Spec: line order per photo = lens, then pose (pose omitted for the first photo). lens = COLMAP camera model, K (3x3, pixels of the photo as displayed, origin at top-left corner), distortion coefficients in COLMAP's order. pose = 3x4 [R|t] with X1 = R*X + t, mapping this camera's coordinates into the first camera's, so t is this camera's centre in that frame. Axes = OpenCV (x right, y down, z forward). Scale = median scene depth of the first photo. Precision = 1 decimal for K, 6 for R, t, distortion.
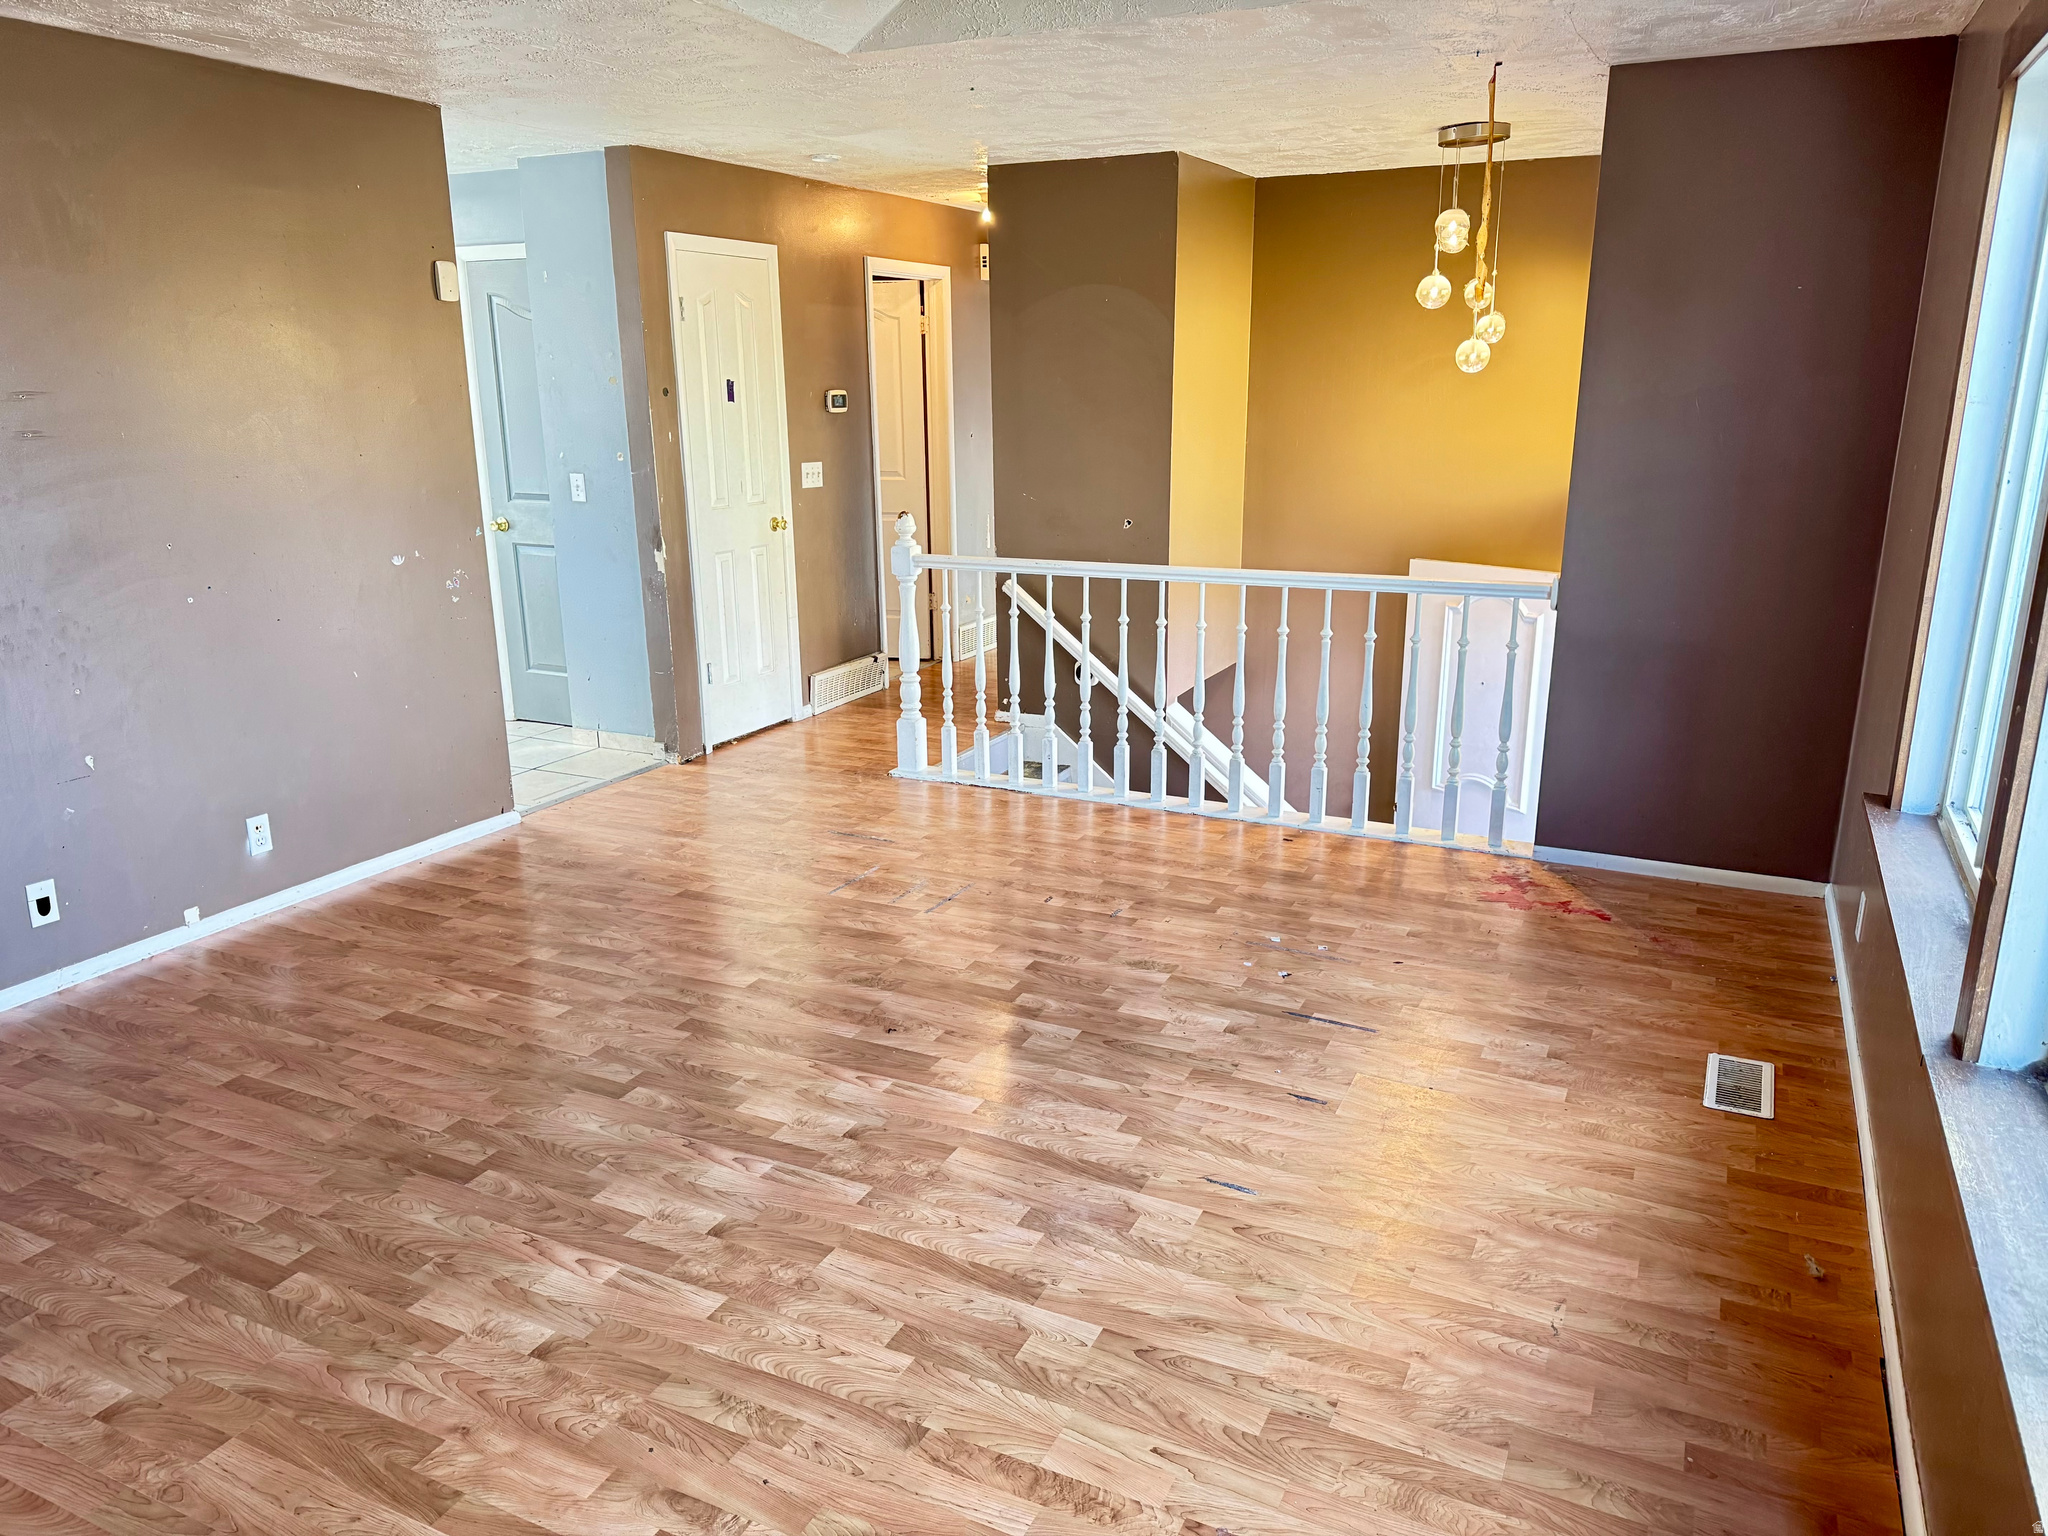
lens RADIAL K [[1438.3, 0, 1028.4], [0, 1438.3, 769.6], [0, 0, 1]] dist [0.060339, -0.072181]
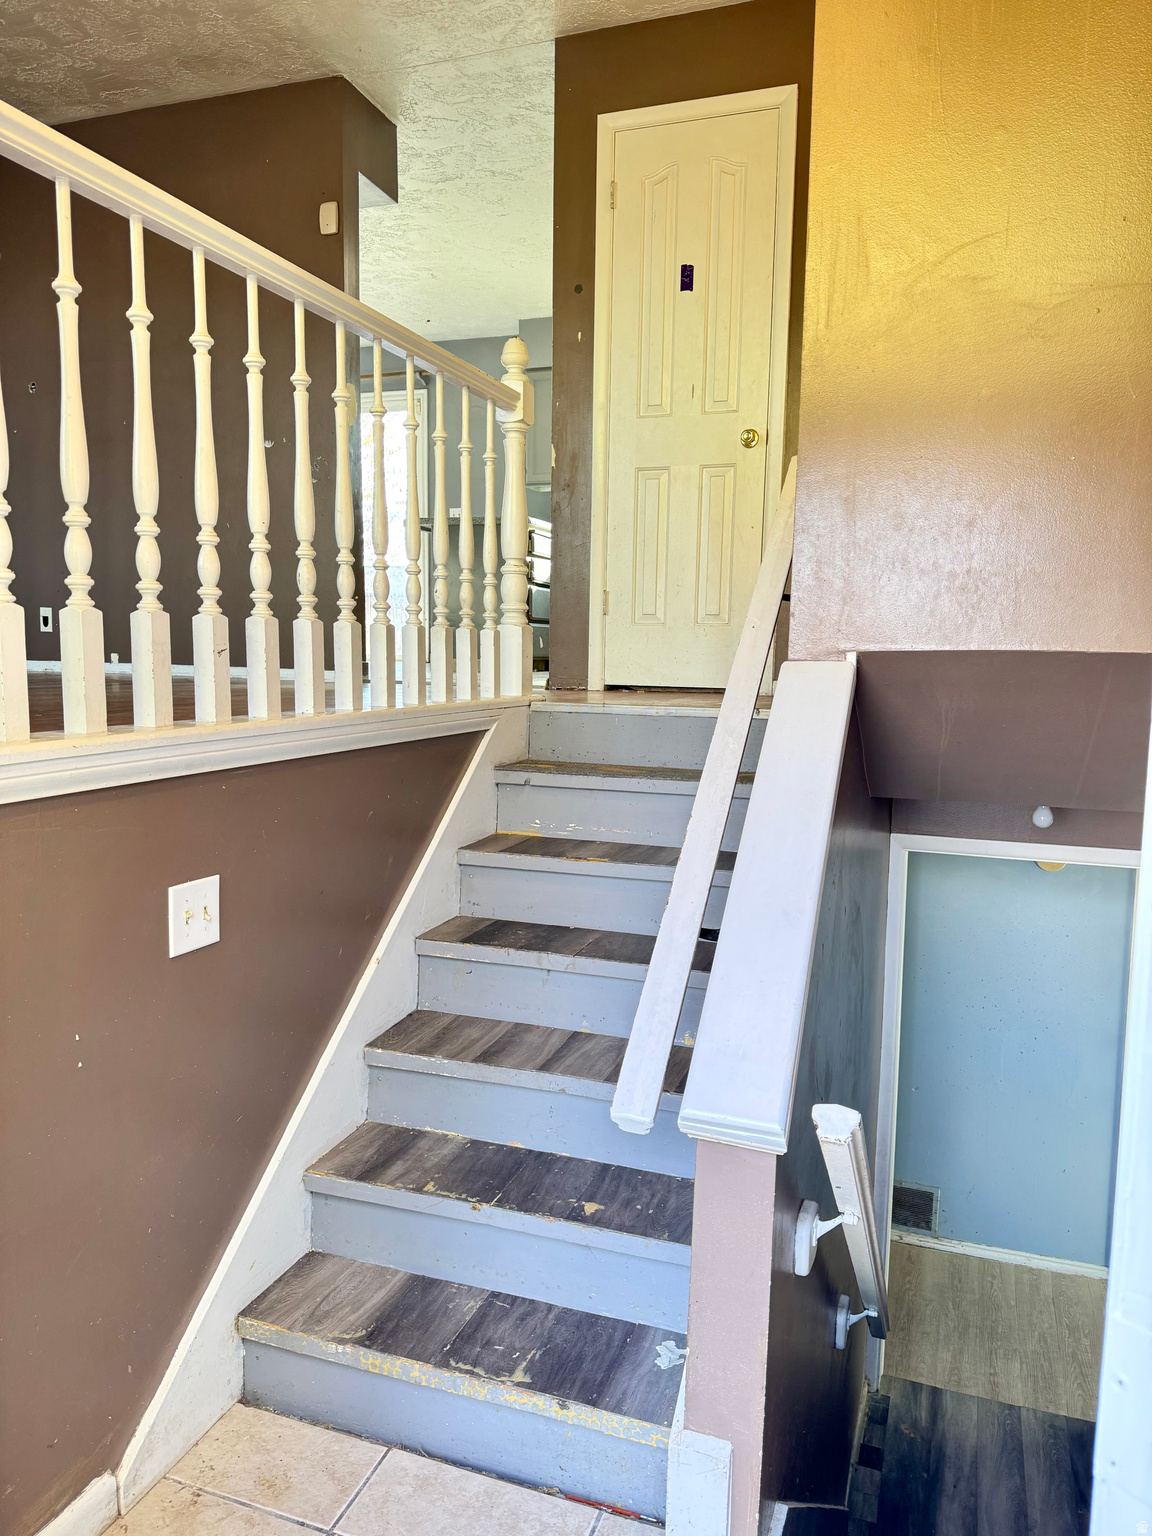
lens RADIAL K [[1078.8, 0, 577.7], [0, 1078.8, 772.5], [0, 0, 1]] dist [0.060339, -0.072181]
pose [[0.136155, 0.125617, -0.982691, 0.678045], [-0.283861, 0.955285, 0.082783, -0.021446], [0.949149, 0.267677, 0.165724, 1.333765]]
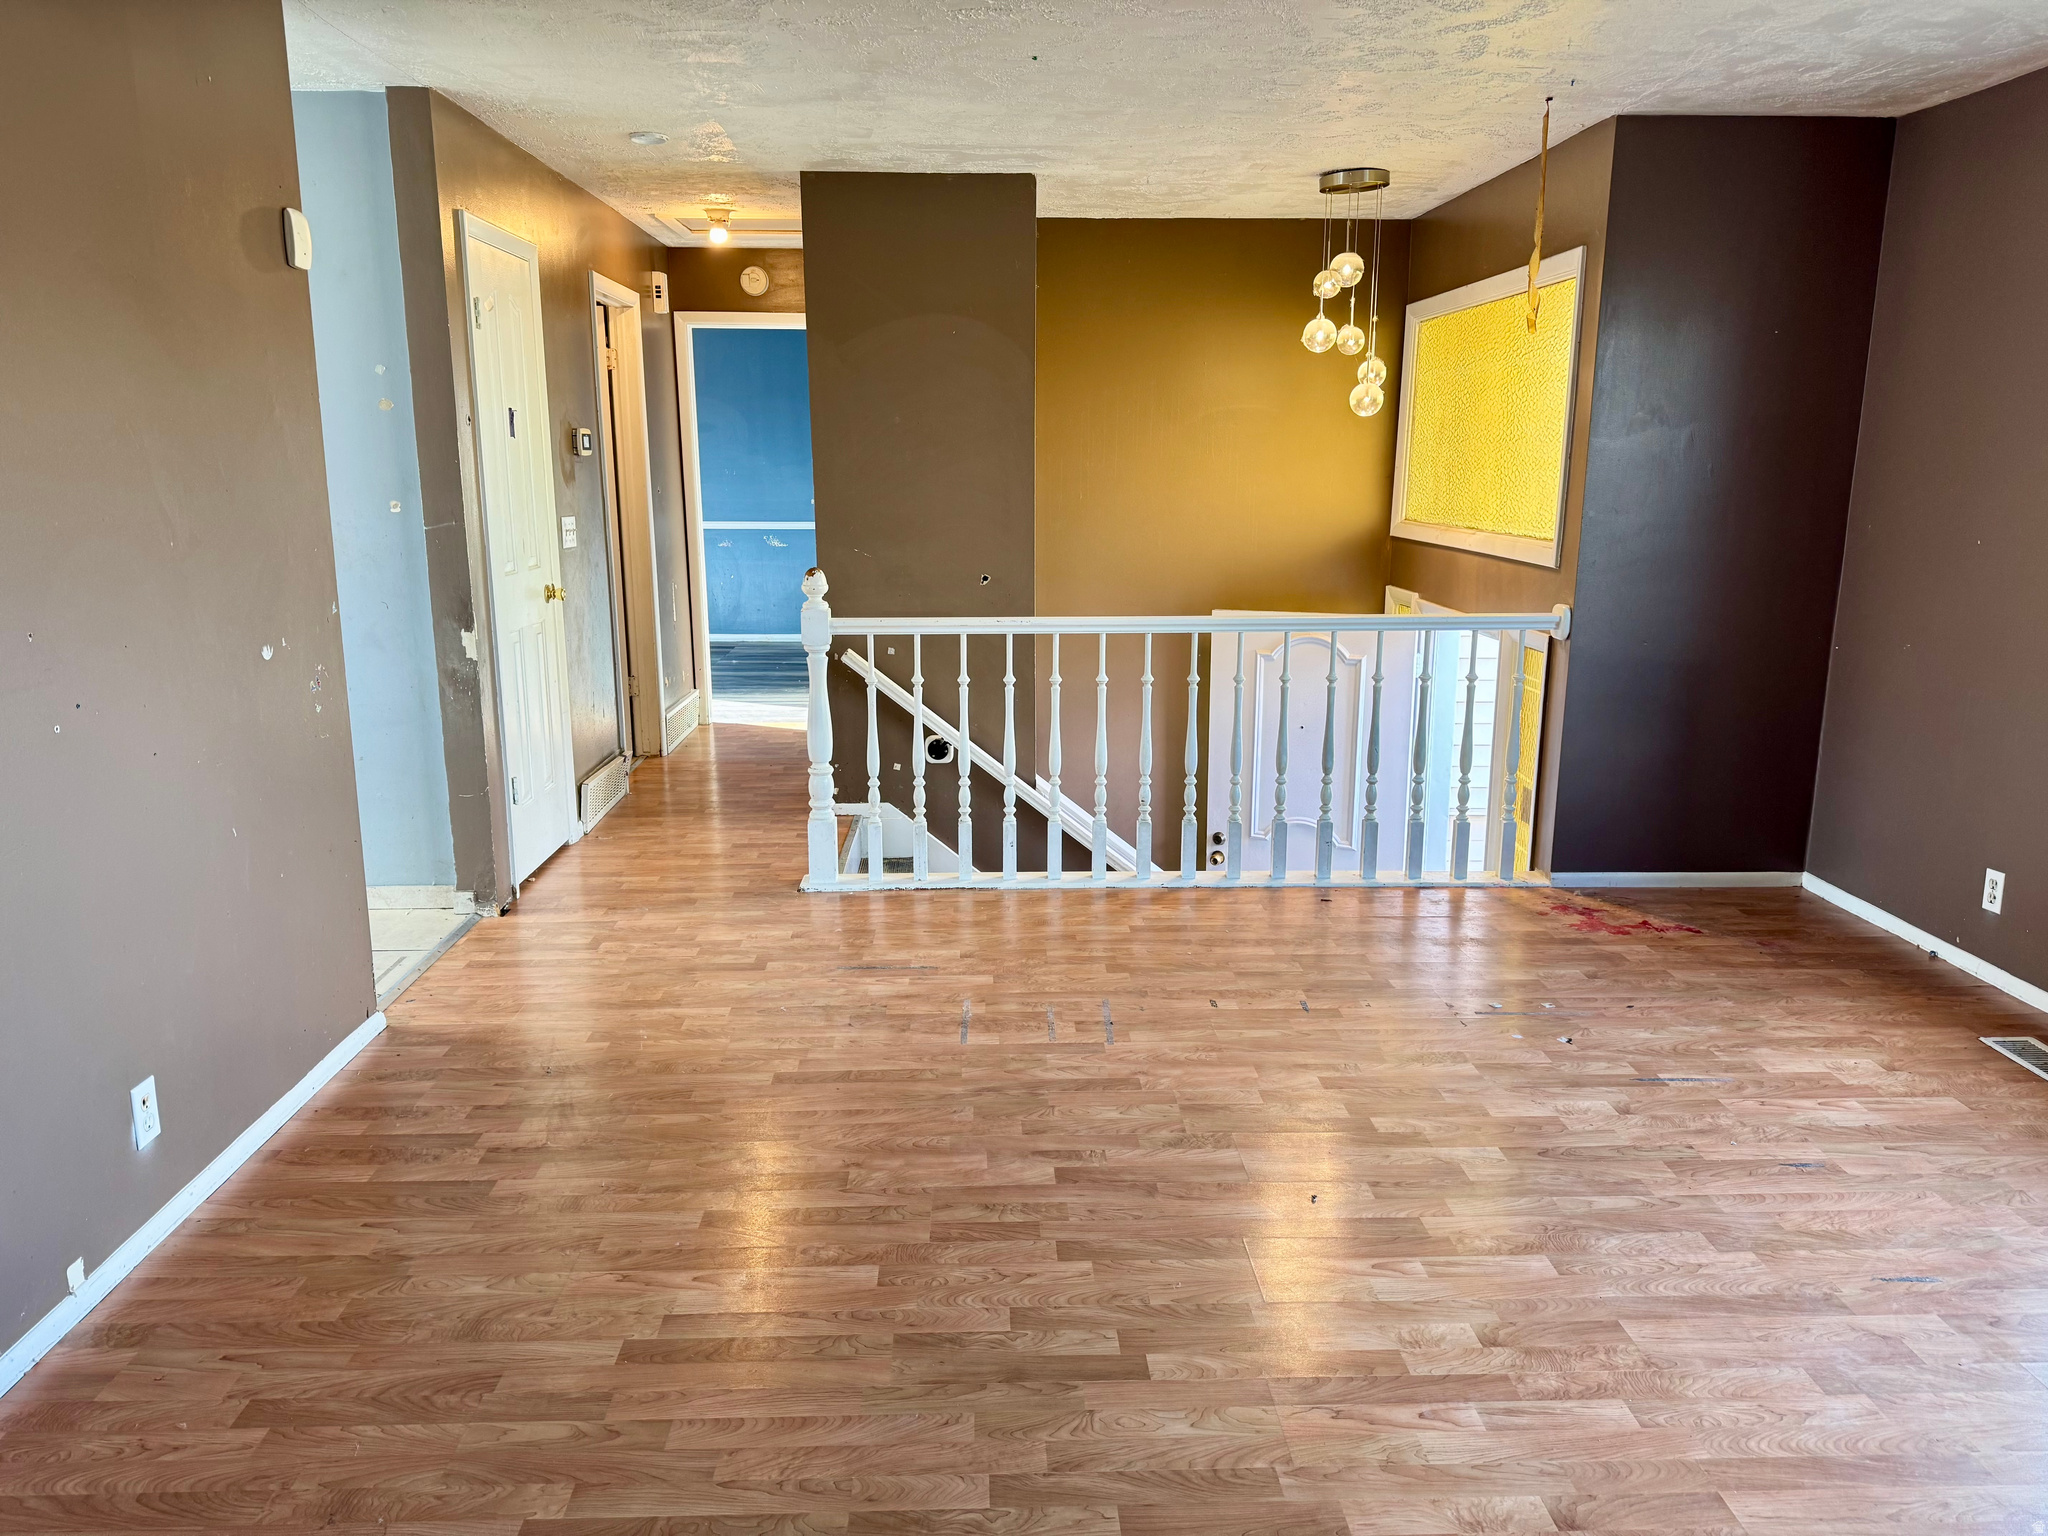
lens RADIAL K [[1438.3, 0, 1028.4], [0, 1438.3, 769.6], [0, 0, 1]] dist [0.060339, -0.072181]
pose [[0.881435, -0.092684, 0.463122, -0.496878], [0.113127, 0.993444, -0.016494, -0.049428], [-0.458557, 0.066930, 0.886141, 0.296117]]
